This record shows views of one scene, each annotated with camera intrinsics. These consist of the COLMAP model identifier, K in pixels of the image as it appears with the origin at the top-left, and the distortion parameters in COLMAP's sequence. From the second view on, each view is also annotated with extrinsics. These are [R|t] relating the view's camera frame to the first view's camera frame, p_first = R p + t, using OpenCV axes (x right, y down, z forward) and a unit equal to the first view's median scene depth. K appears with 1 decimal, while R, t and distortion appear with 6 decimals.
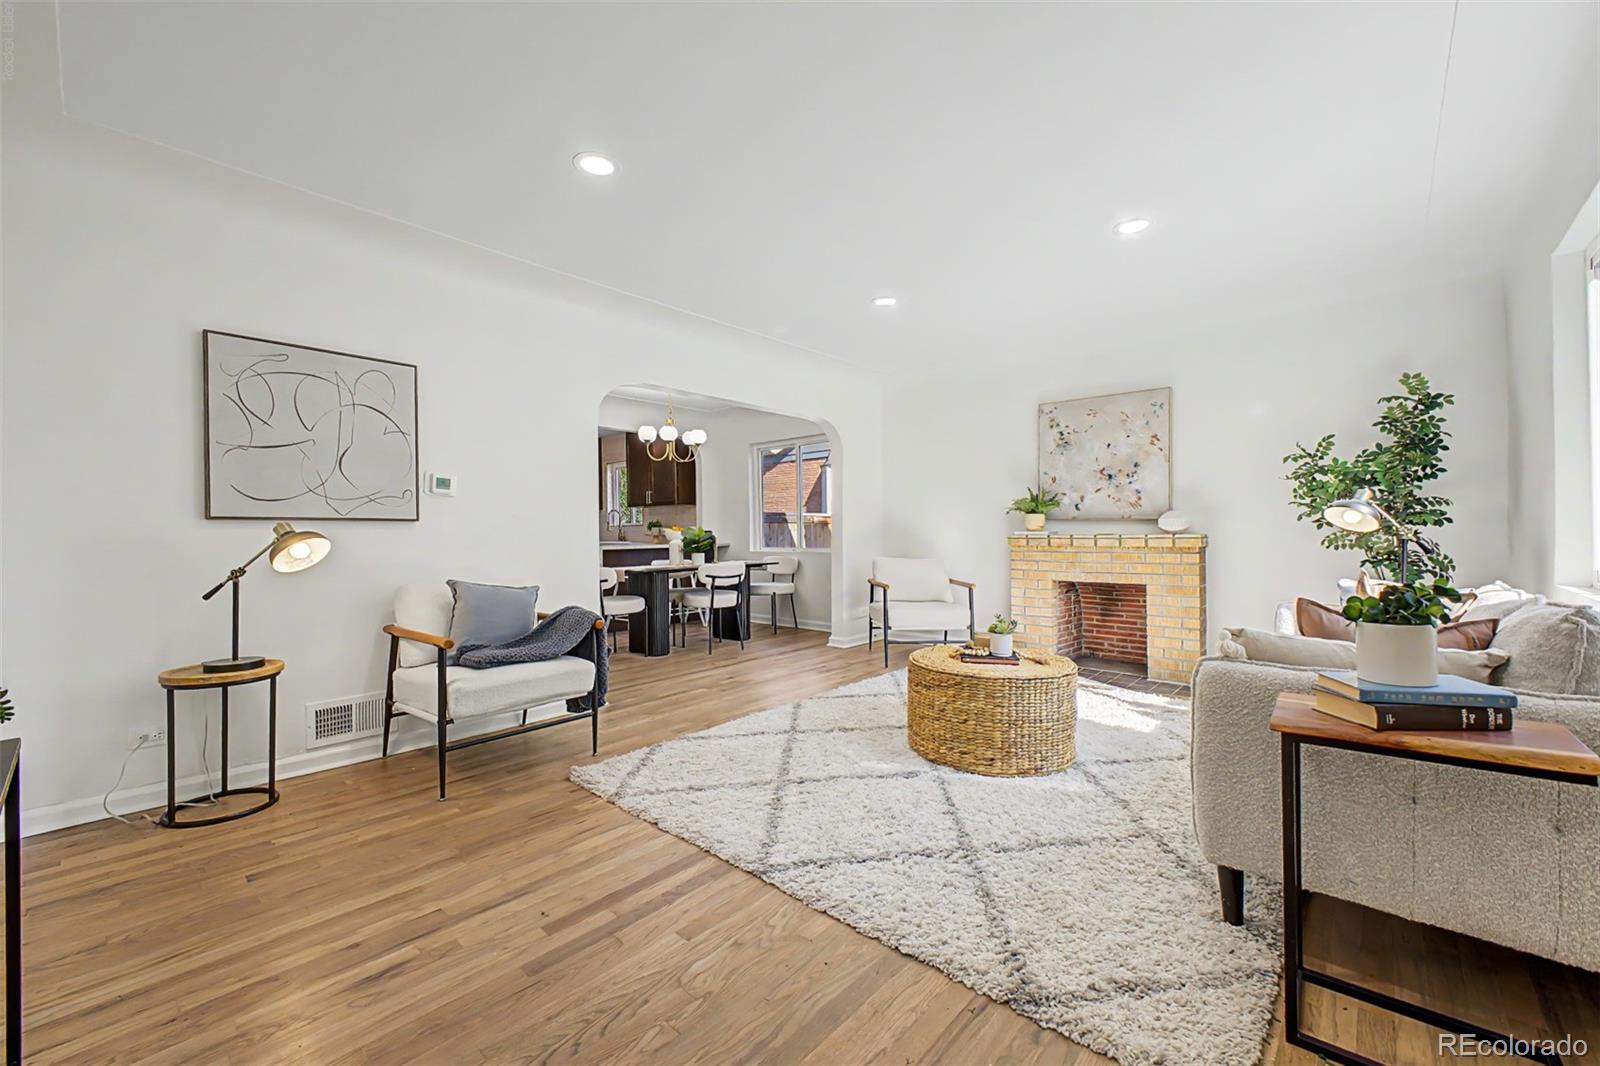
lens RADIAL K [[629.0, 0, 817.8], [0, 629.0, 535.7], [0, 0, 1]] dist [0.012387, -0.000296]
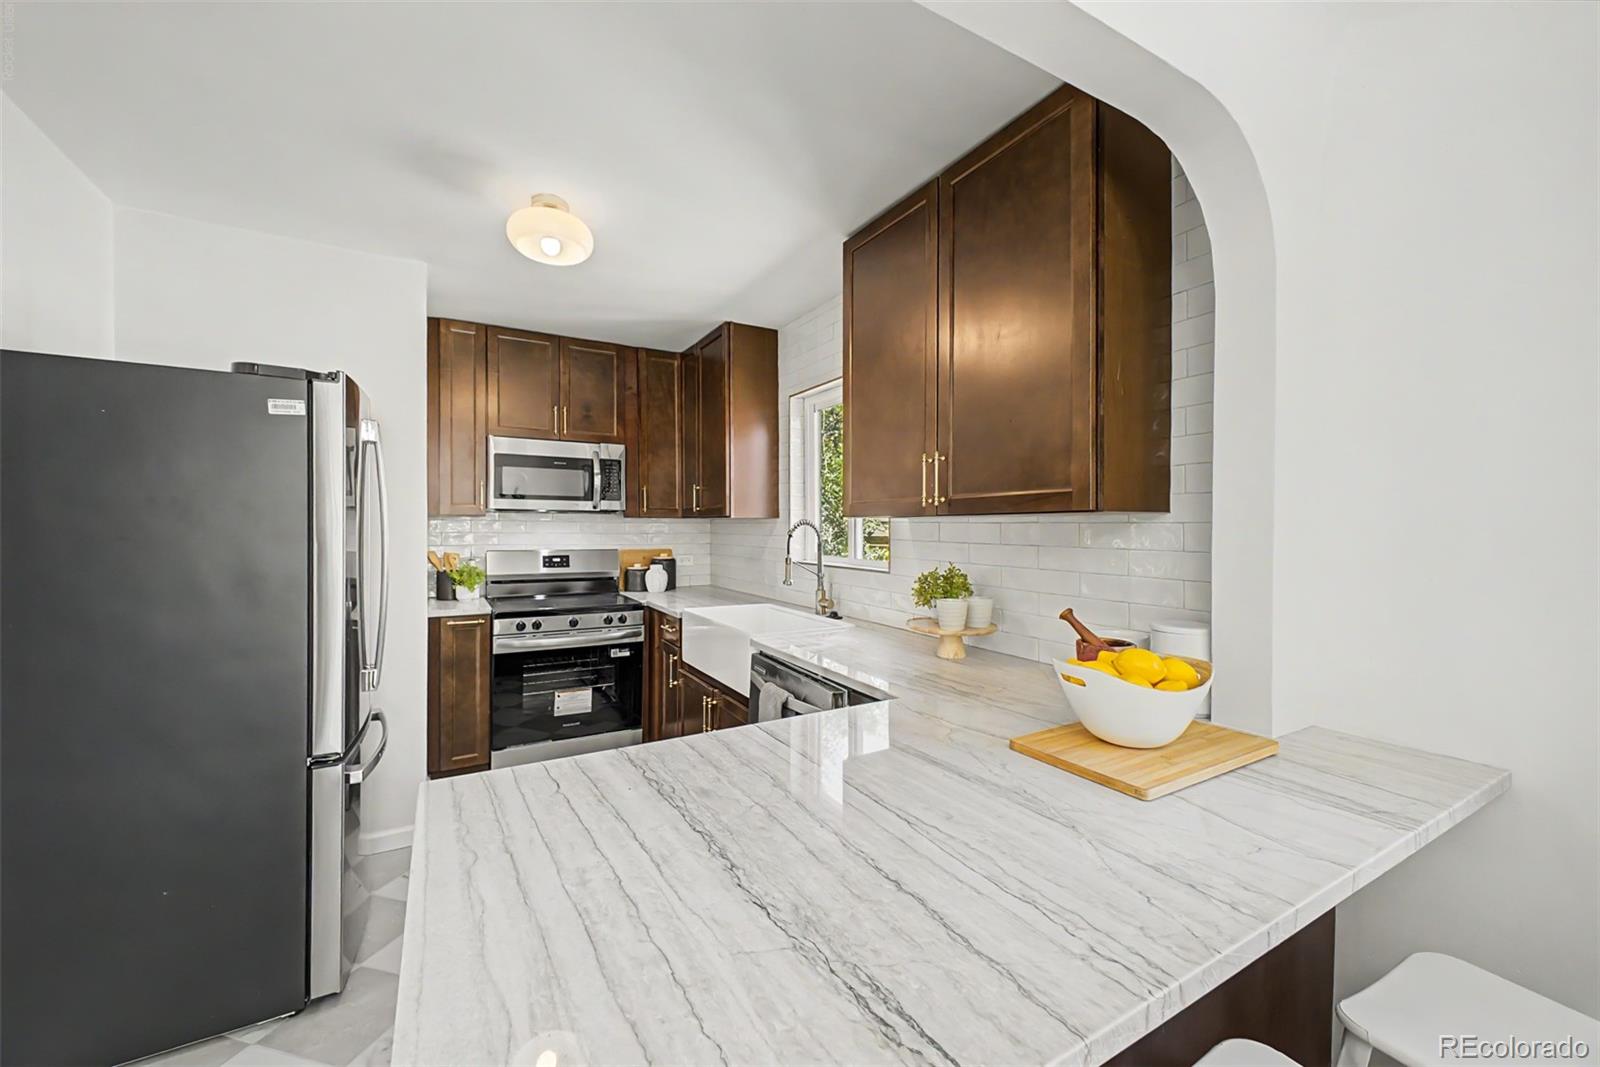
lens RADIAL K [[629.0, 0, 807.0], [0, 629.0, 525.3], [0, 0, 1]] dist [0.012387, -0.000296]
pose [[0.945180, 0.007414, -0.326467, -0.240260], [-0.009064, 0.999953, -0.003533, -0.042869], [0.326425, 0.006299, 0.945202, 0.773895]]
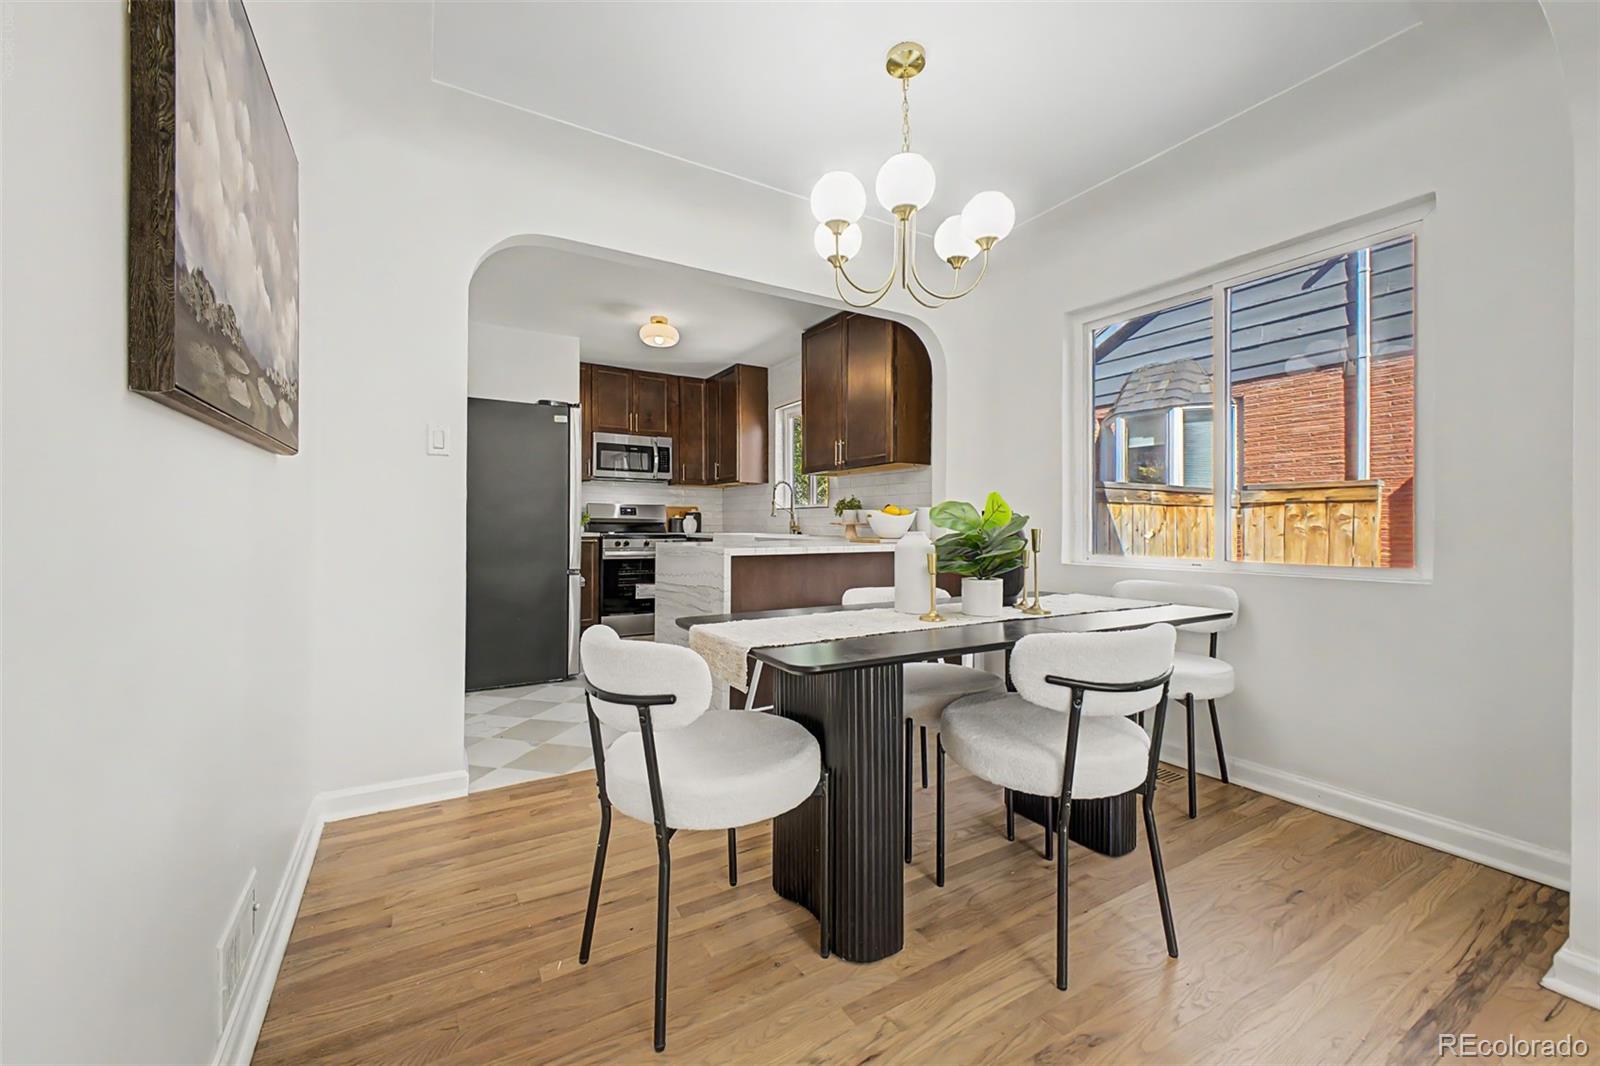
lens RADIAL K [[629.0, 0, 800.1], [0, 629.0, 541.7], [0, 0, 1]] dist [0.012387, -0.000296]
pose [[0.947688, 0.020120, -0.318564, -0.132464], [-0.012780, 0.999603, 0.025113, 0.001322], [0.318943, -0.019728, 0.947569, 0.498460]]
